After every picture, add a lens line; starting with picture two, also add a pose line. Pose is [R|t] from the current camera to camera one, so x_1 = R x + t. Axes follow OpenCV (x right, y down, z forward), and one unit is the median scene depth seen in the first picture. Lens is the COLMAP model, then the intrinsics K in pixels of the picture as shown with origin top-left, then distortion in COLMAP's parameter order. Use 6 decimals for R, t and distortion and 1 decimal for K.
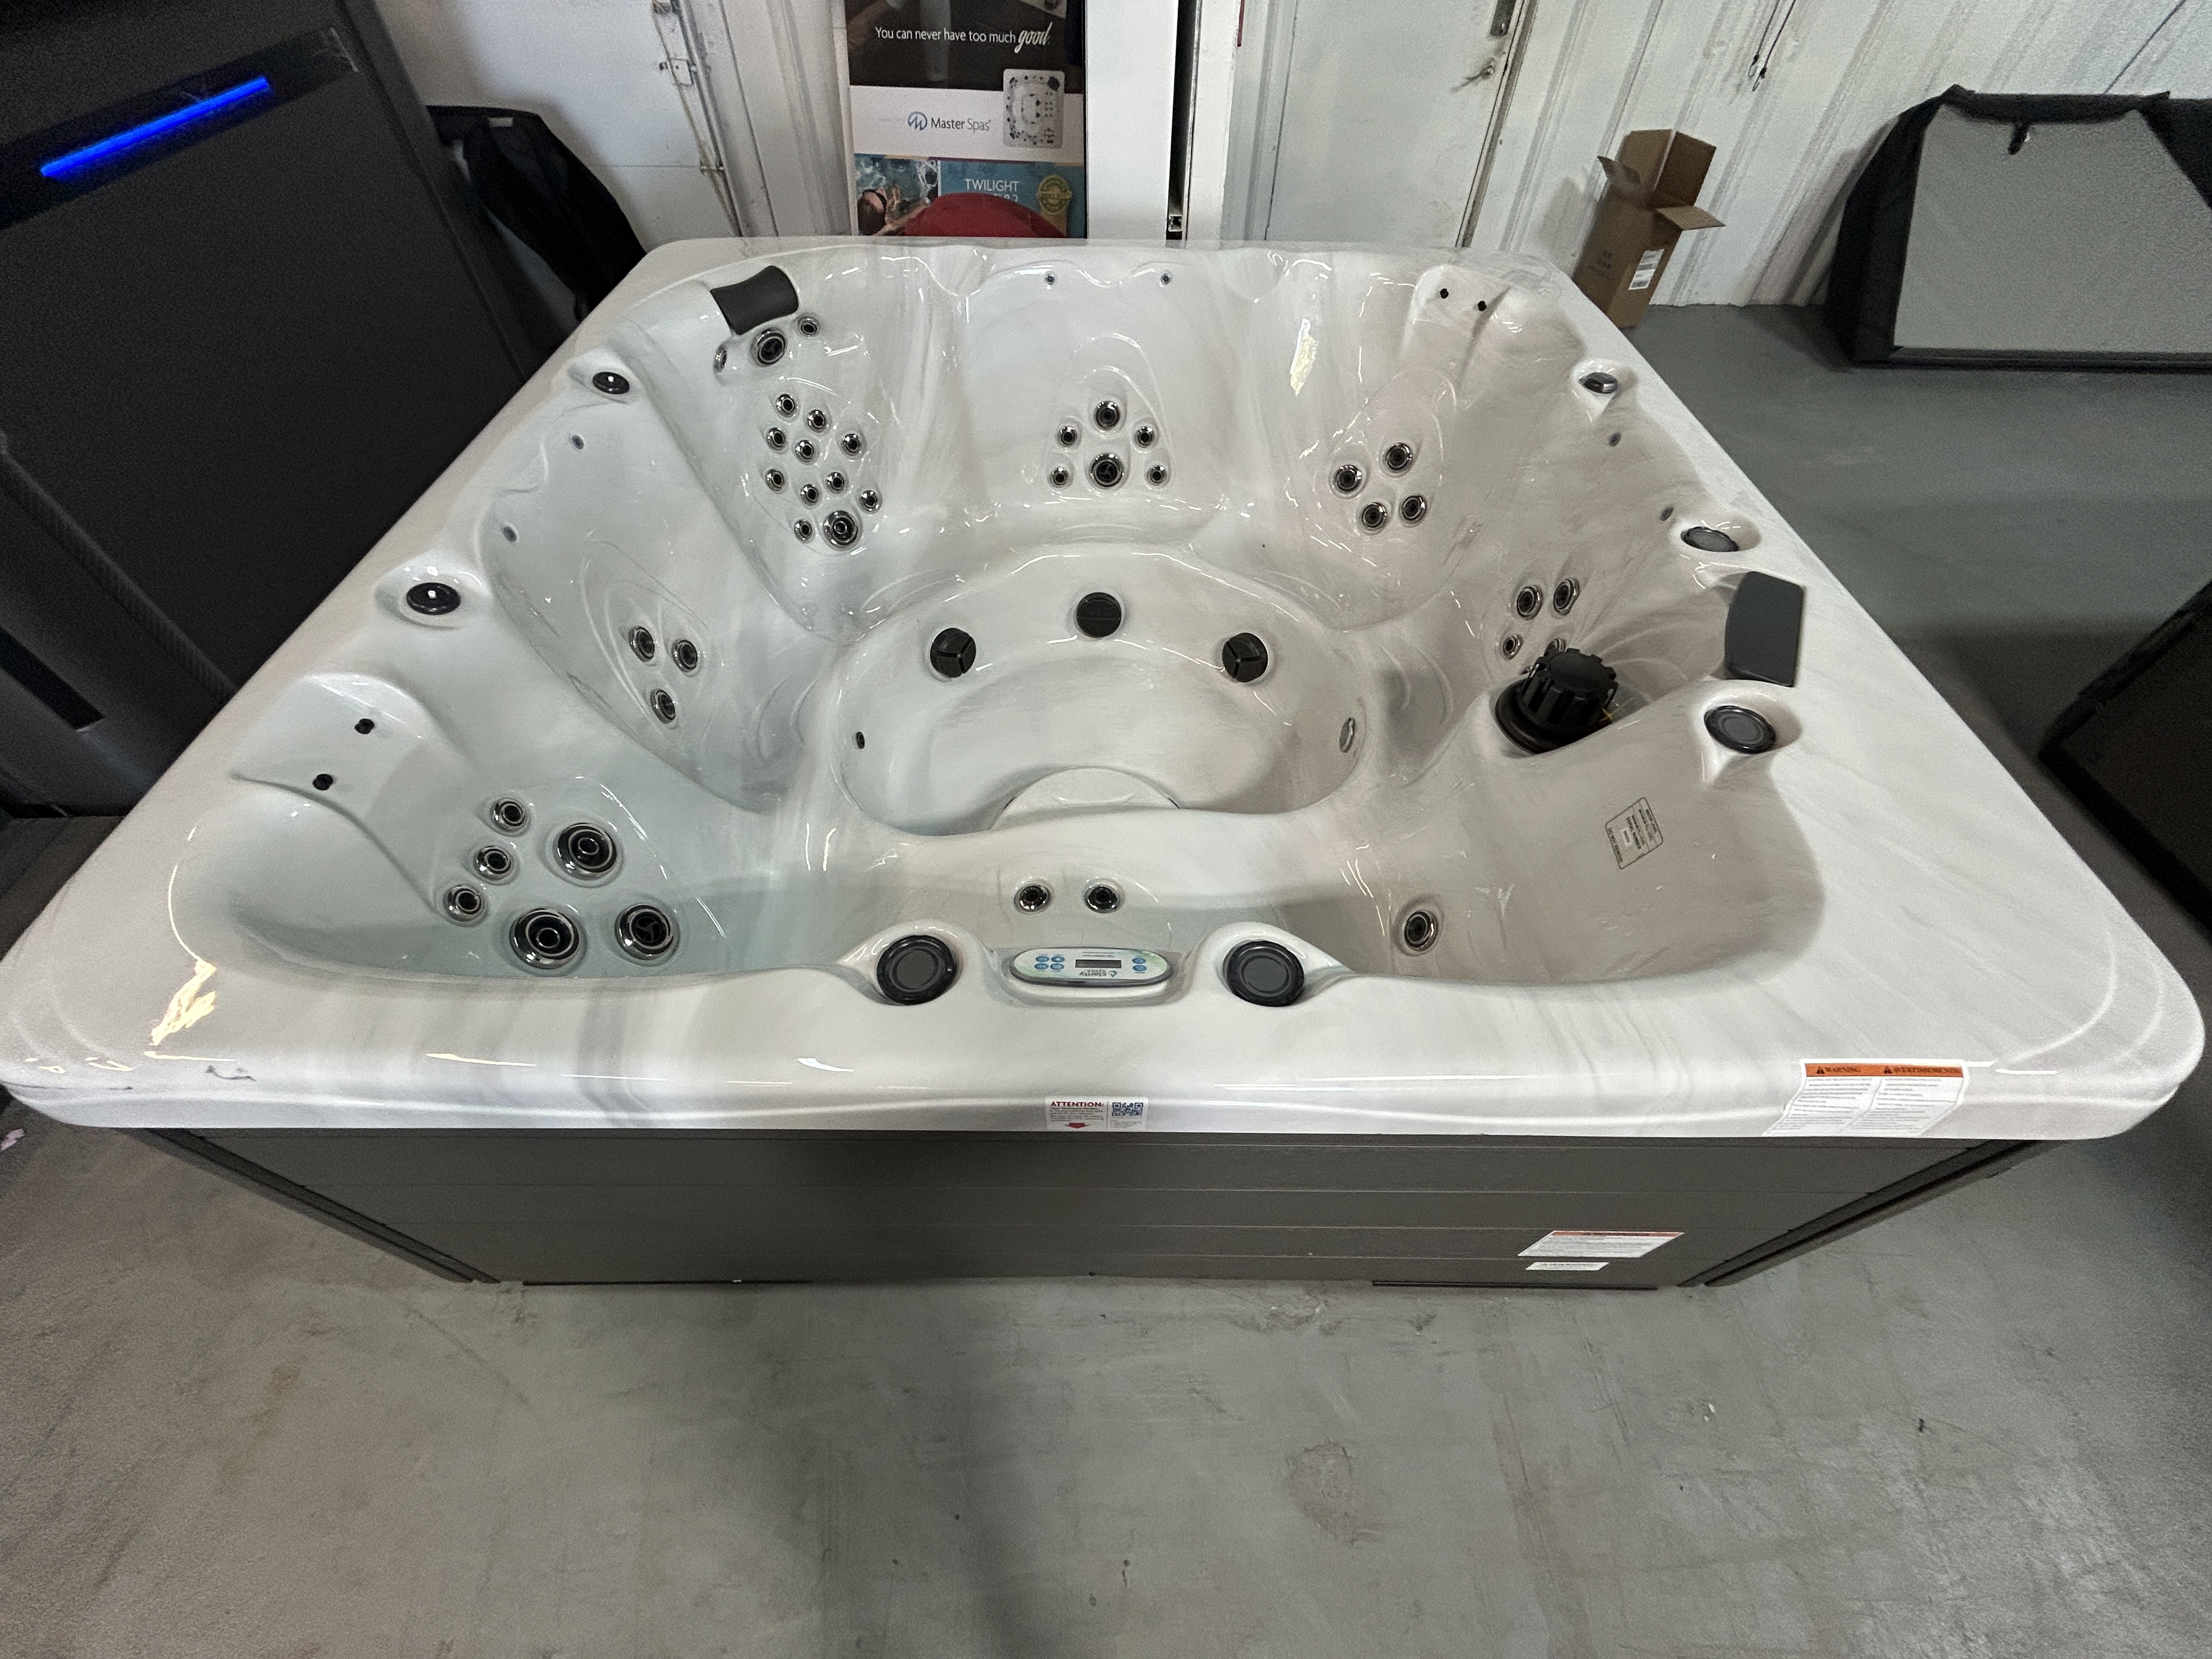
lens RADIAL K [[896.1, 0, 1104.0], [0, 896.1, 834.8], [0, 0, 1]] dist [0.001717, 0.000213]
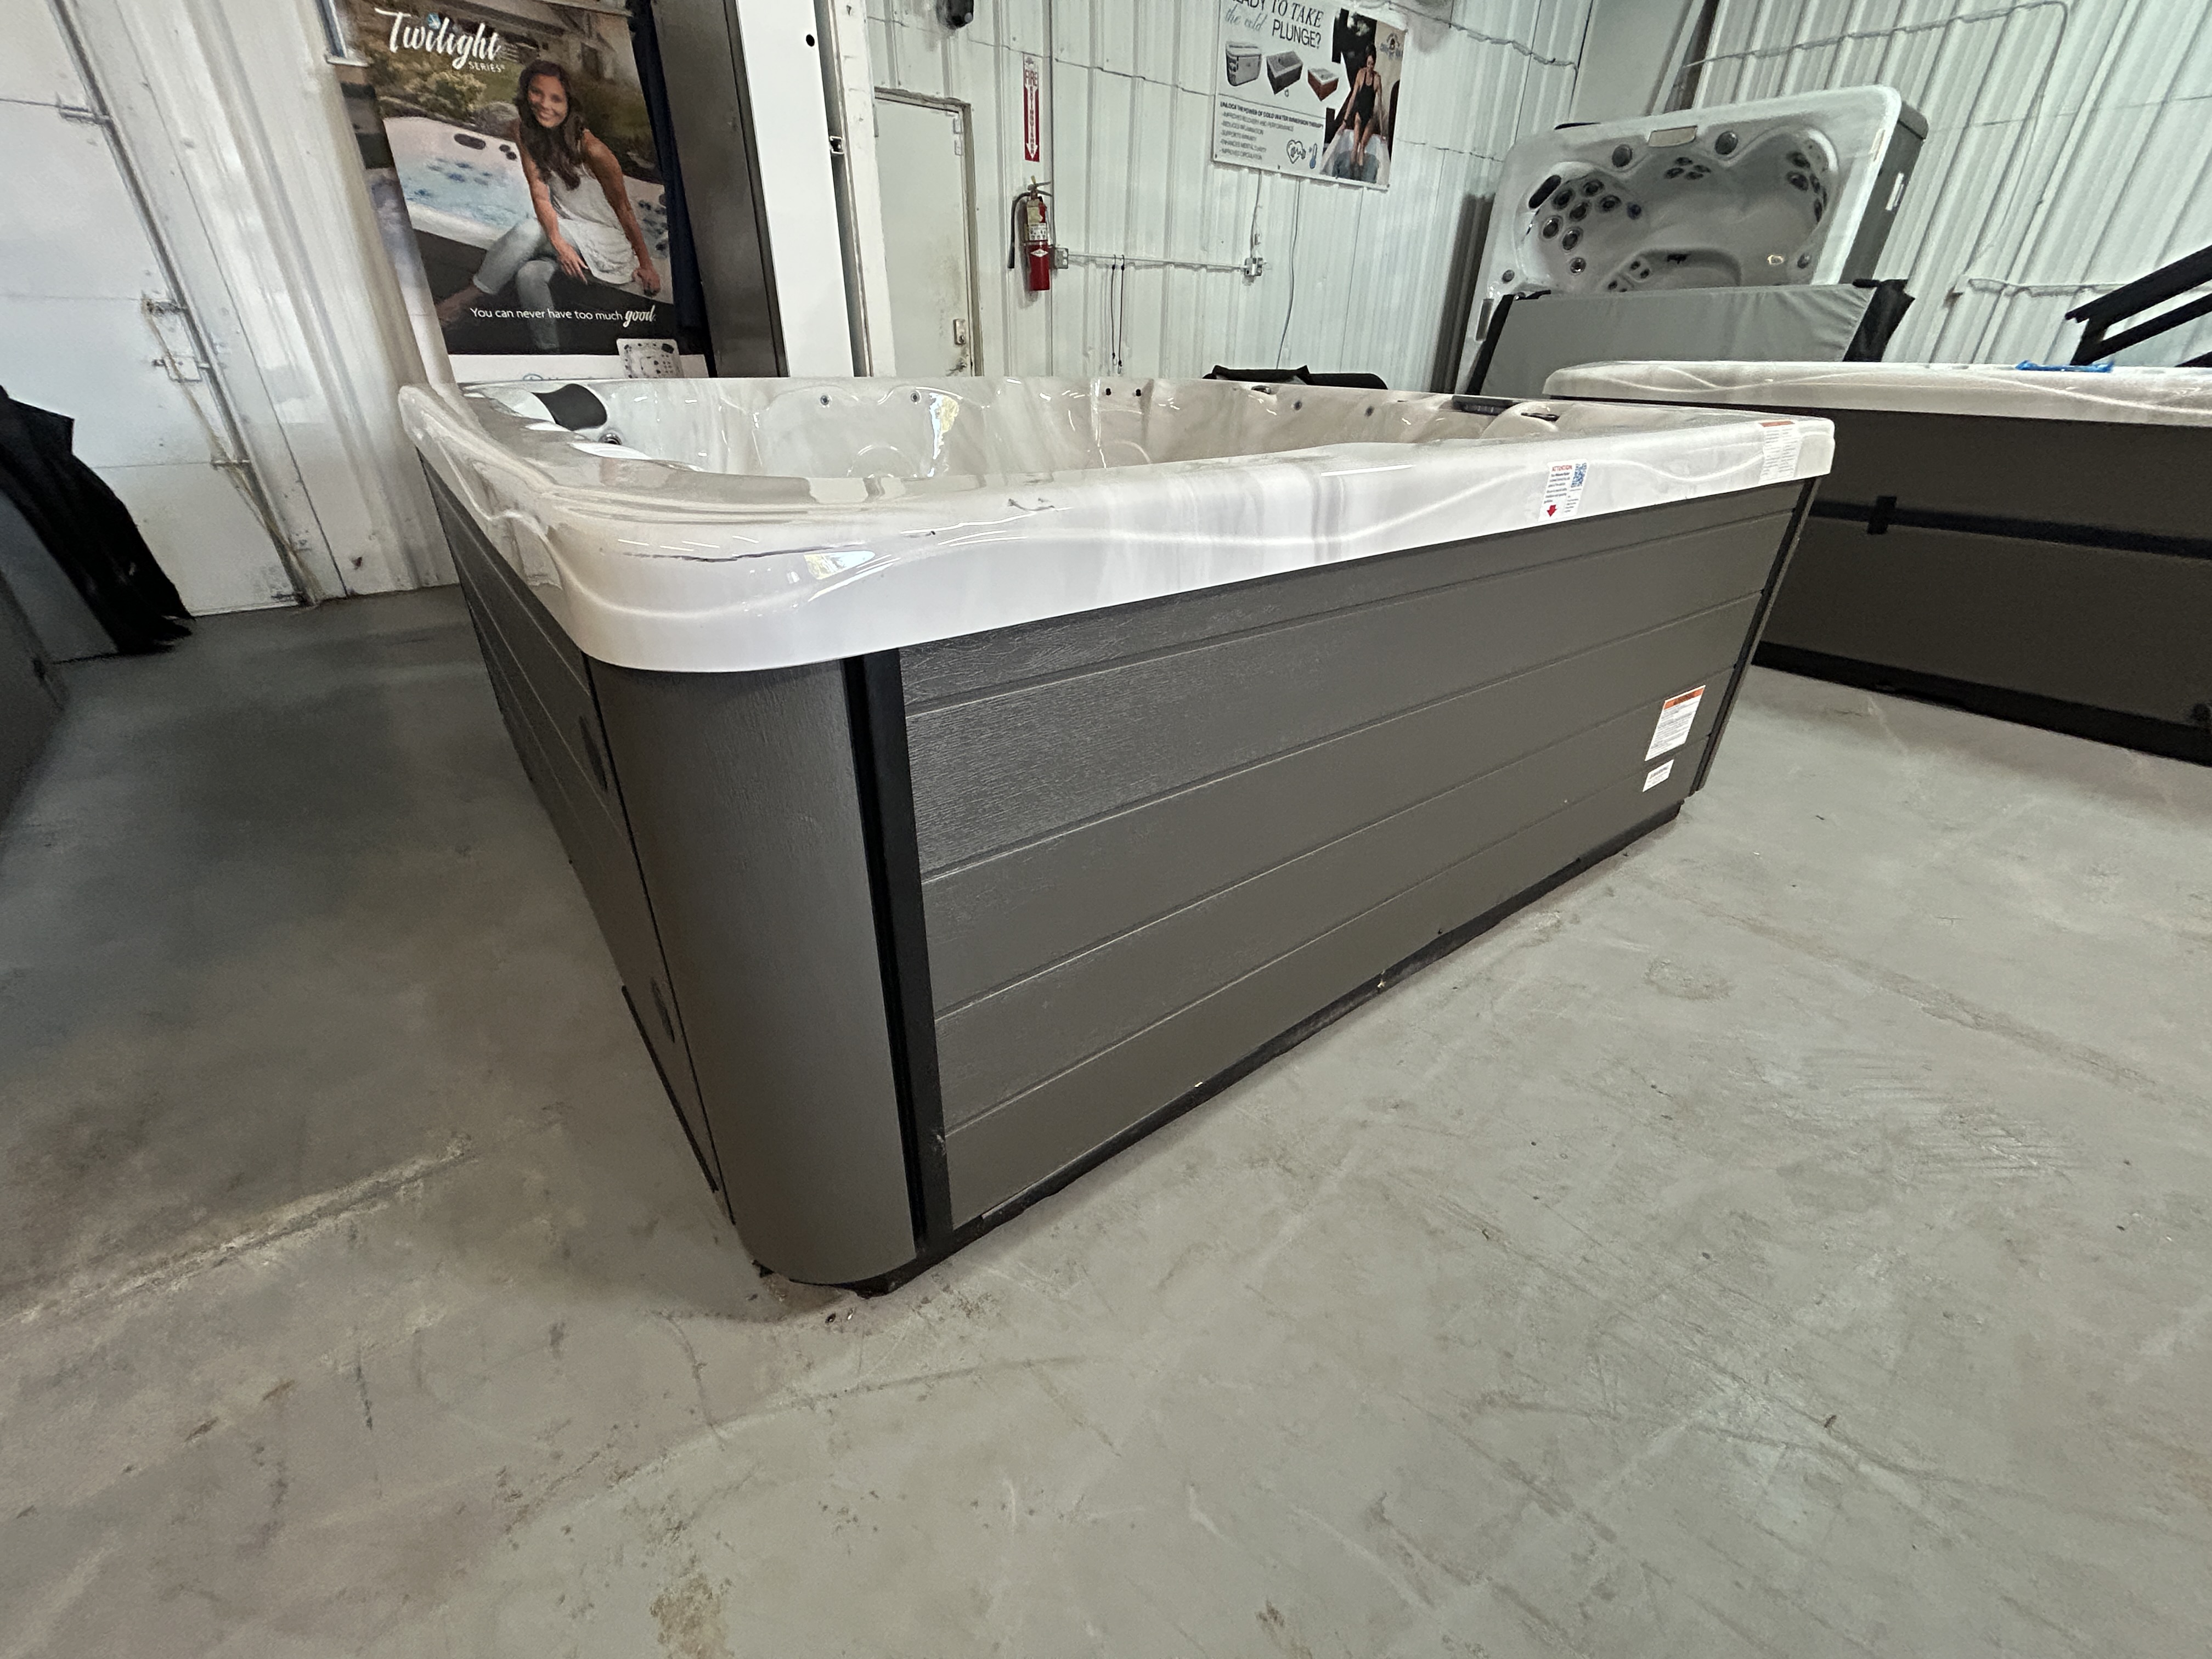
lens RADIAL K [[896.1, 0, 1108.7], [0, 896.1, 832.7], [0, 0, 1]] dist [0.001717, 0.000213]
pose [[0.789284, -0.291795, 0.540266, -0.520035], [0.469616, 0.853725, -0.224977, 0.268038], [-0.395591, 0.431288, 0.810863, 0.147544]]
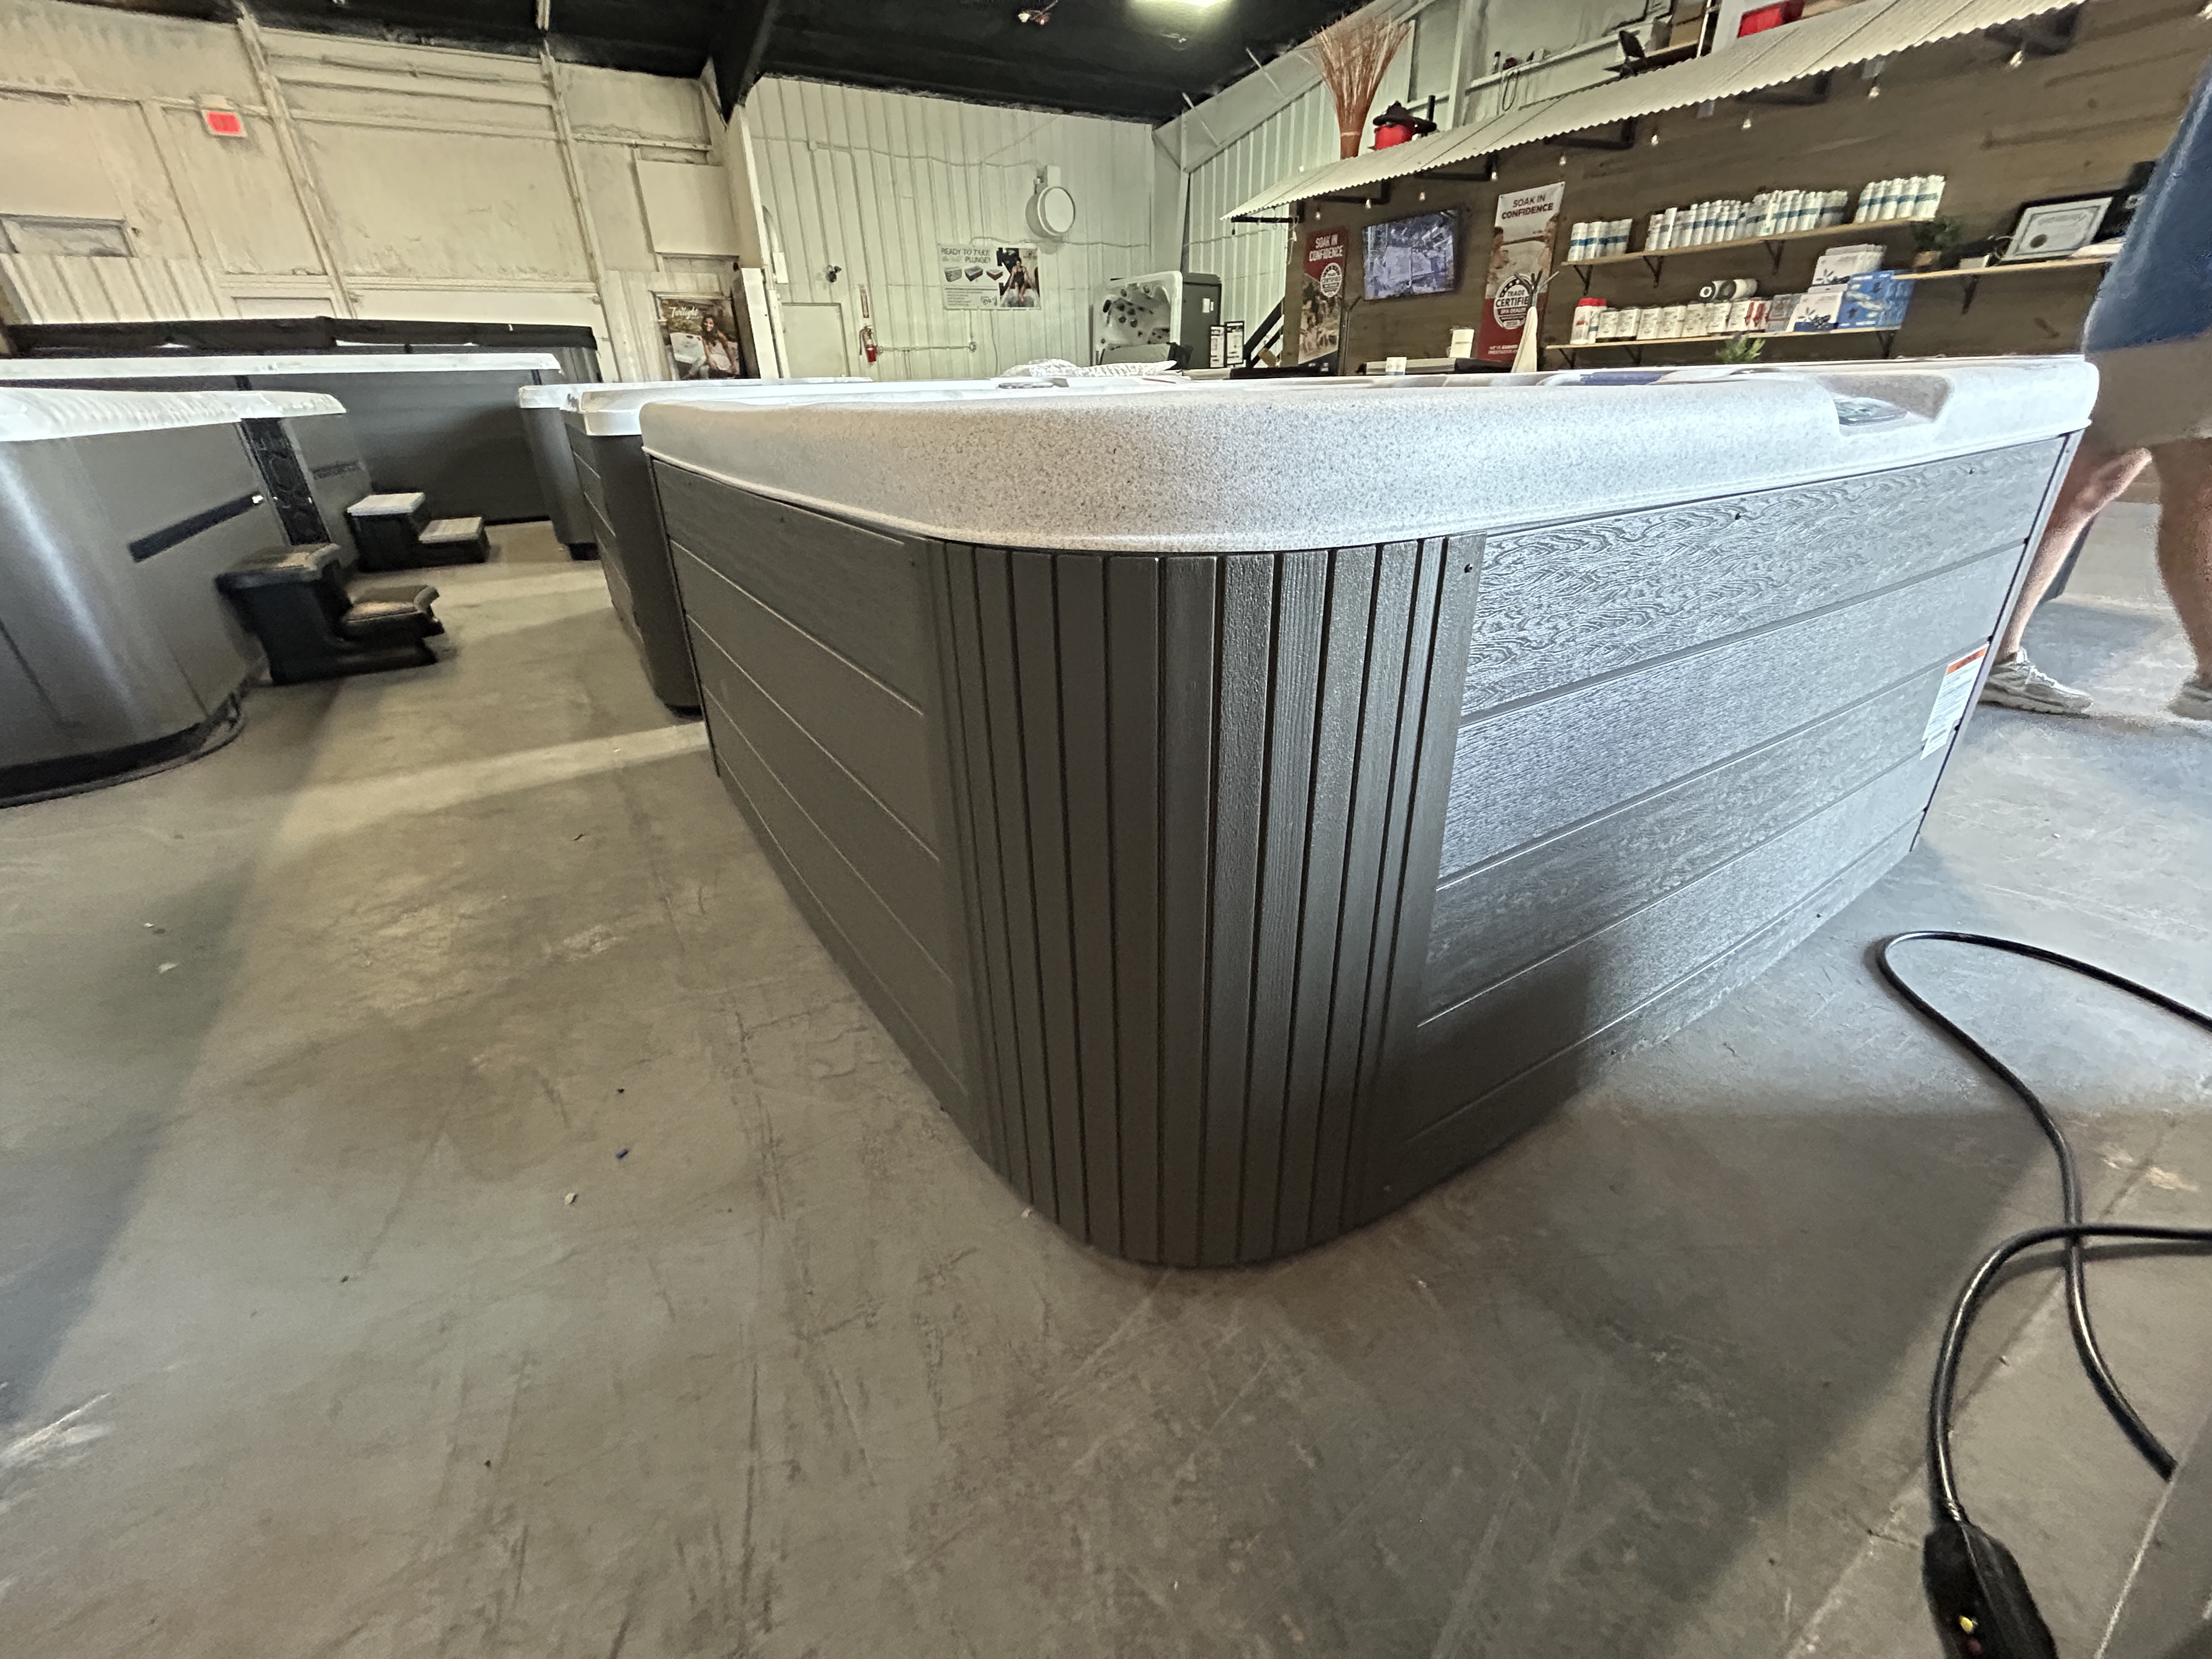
lens RADIAL K [[896.1, 0, 1108.9], [0, 896.1, 814.8], [0, 0, 1]] dist [0.001717, 0.000213]
pose [[0.843913, -0.265221, 0.466336, -1.330644], [0.437081, 0.843946, -0.310991, 3.549371], [-0.311082, 0.466276, 0.828140, -2.517154]]
